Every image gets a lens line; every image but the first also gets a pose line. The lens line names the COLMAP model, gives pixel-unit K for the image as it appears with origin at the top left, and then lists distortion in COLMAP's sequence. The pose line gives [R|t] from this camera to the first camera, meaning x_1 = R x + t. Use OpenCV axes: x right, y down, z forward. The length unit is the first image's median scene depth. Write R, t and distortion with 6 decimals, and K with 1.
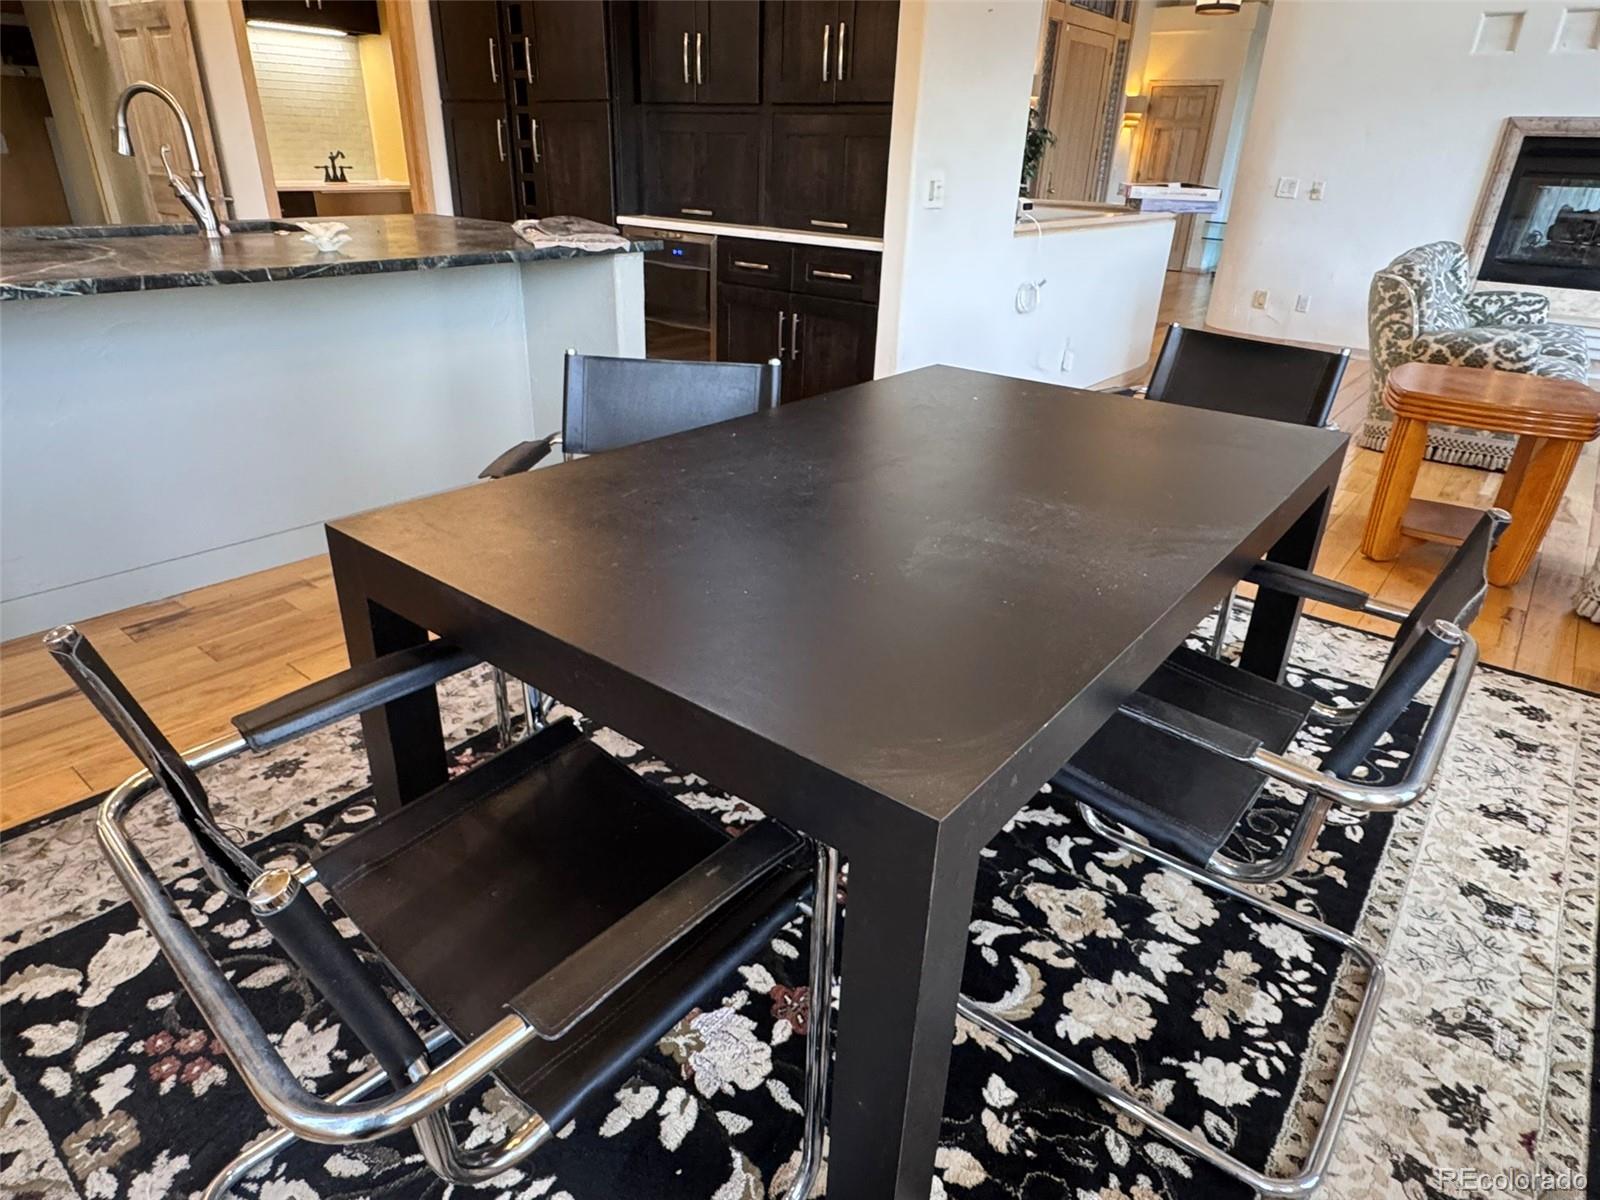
lens RADIAL K [[947.3, 0, 800.0], [0, 947.3, 600.0], [0, 0, 1]] dist [0.002461, 0.001152]
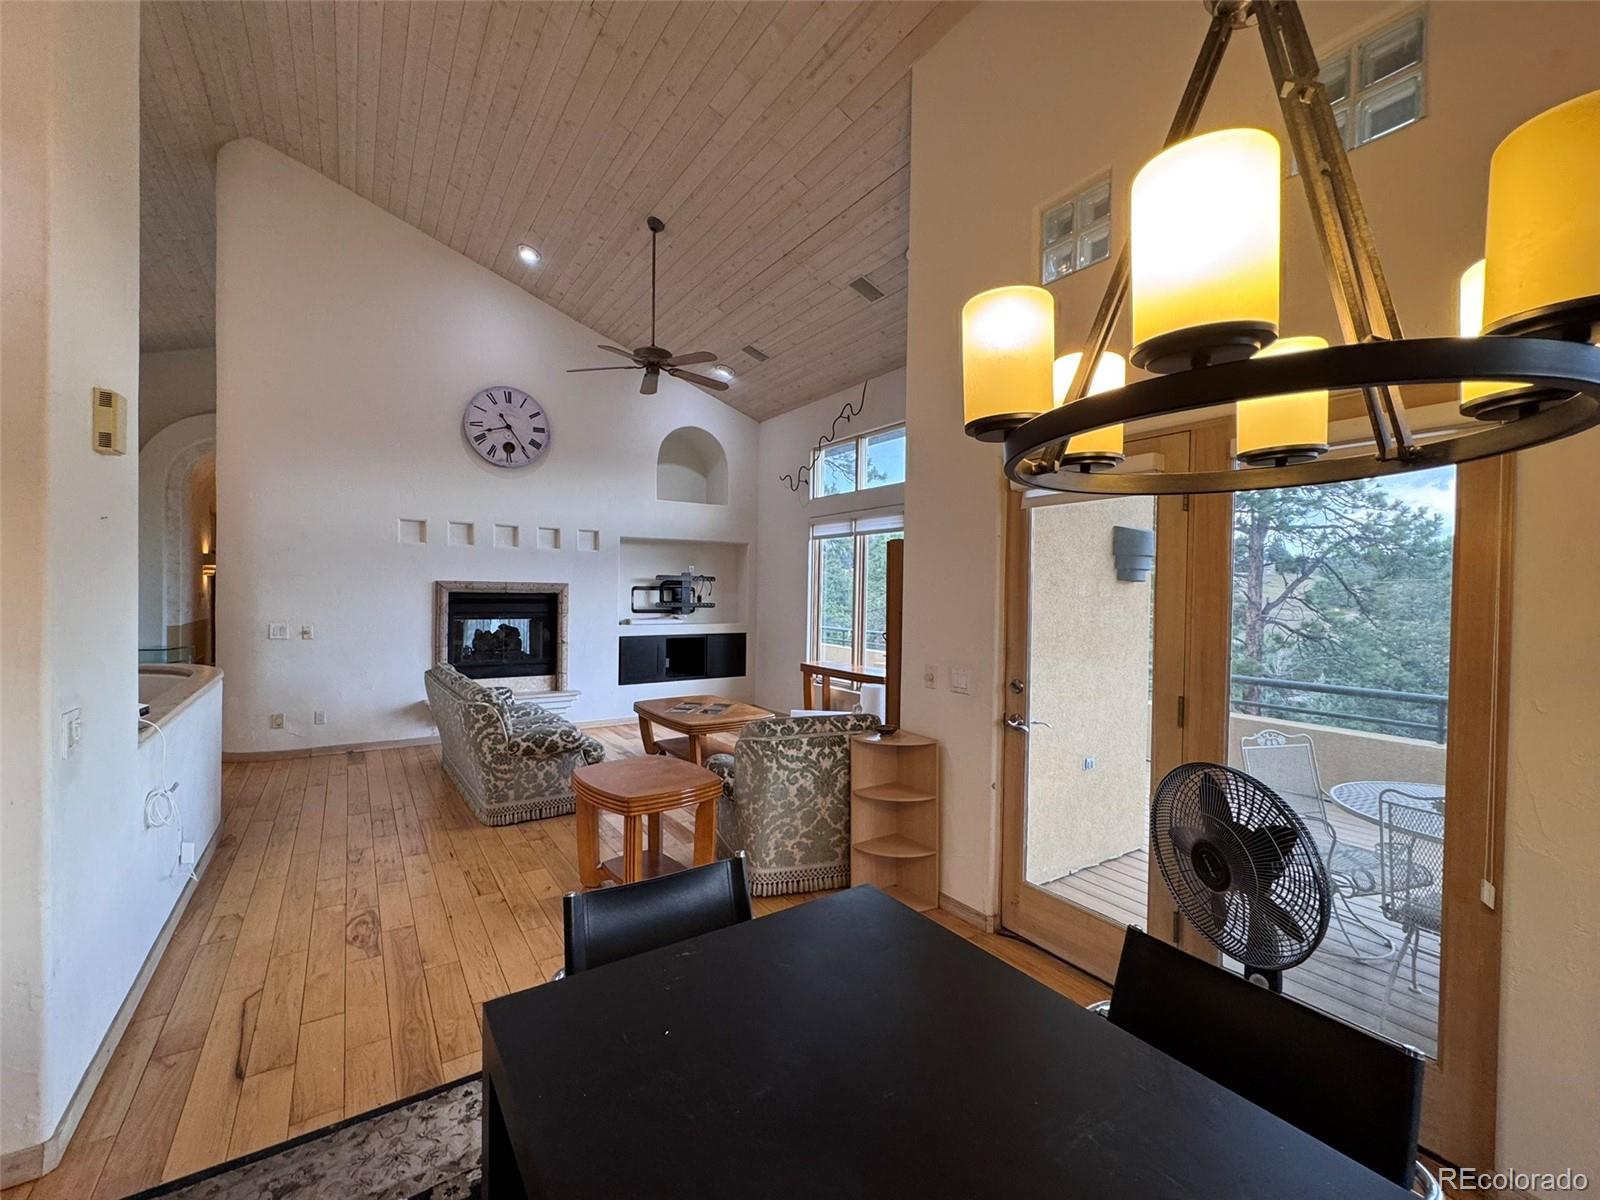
lens RADIAL K [[659.2, 0, 800.0], [0, 659.2, 600.0], [0, 0, 1]] dist [0.000002, 0.000059]
pose [[0.295209, -0.043210, 0.954455, -0.132531], [0.403504, 0.911155, -0.083552, -0.209225], [-0.866046, 0.409792, 0.286417, 0.268280]]
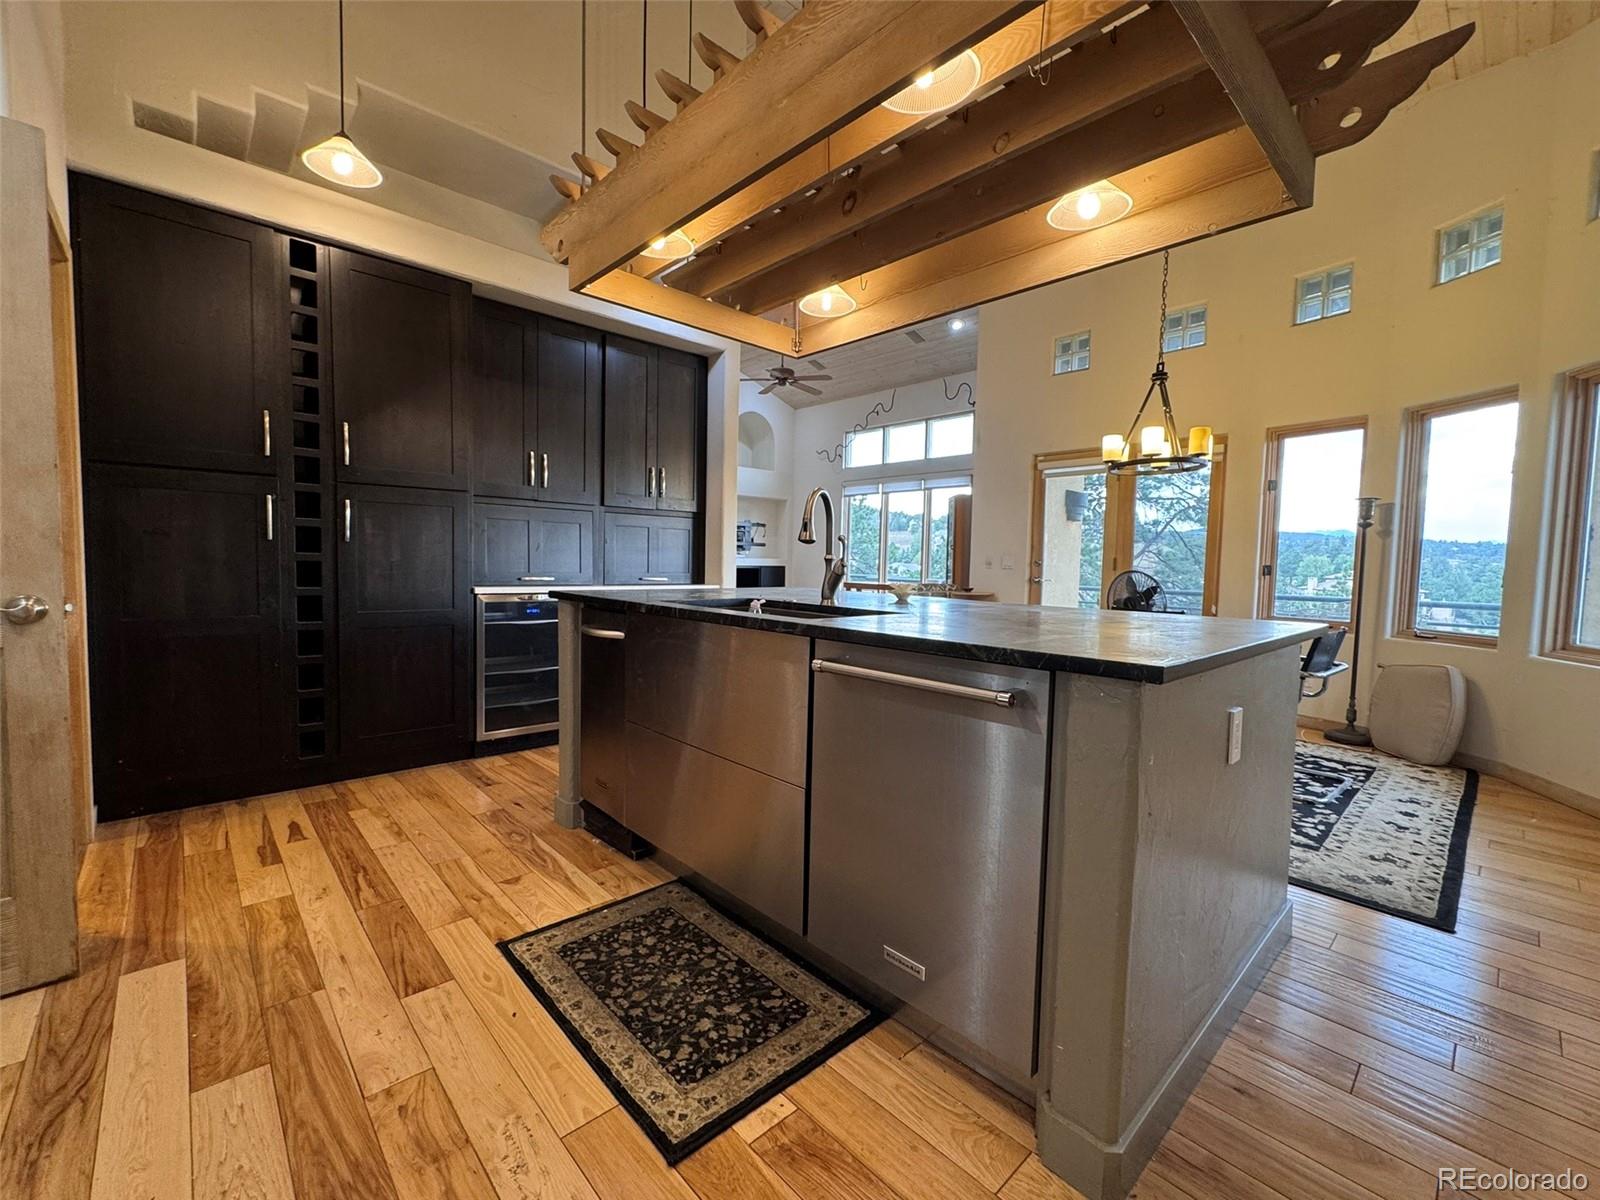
lens RADIAL K [[640.0, 0, 800.0], [0, 640.0, 600.0], [0, 0, 1]] dist [-0.001074, -0.000067]
pose [[0.152514, -0.096377, 0.983591, -0.897951], [0.405145, 0.913862, 0.026724, -0.268962], [-0.901441, 0.394422, 0.178423, 0.557897]]
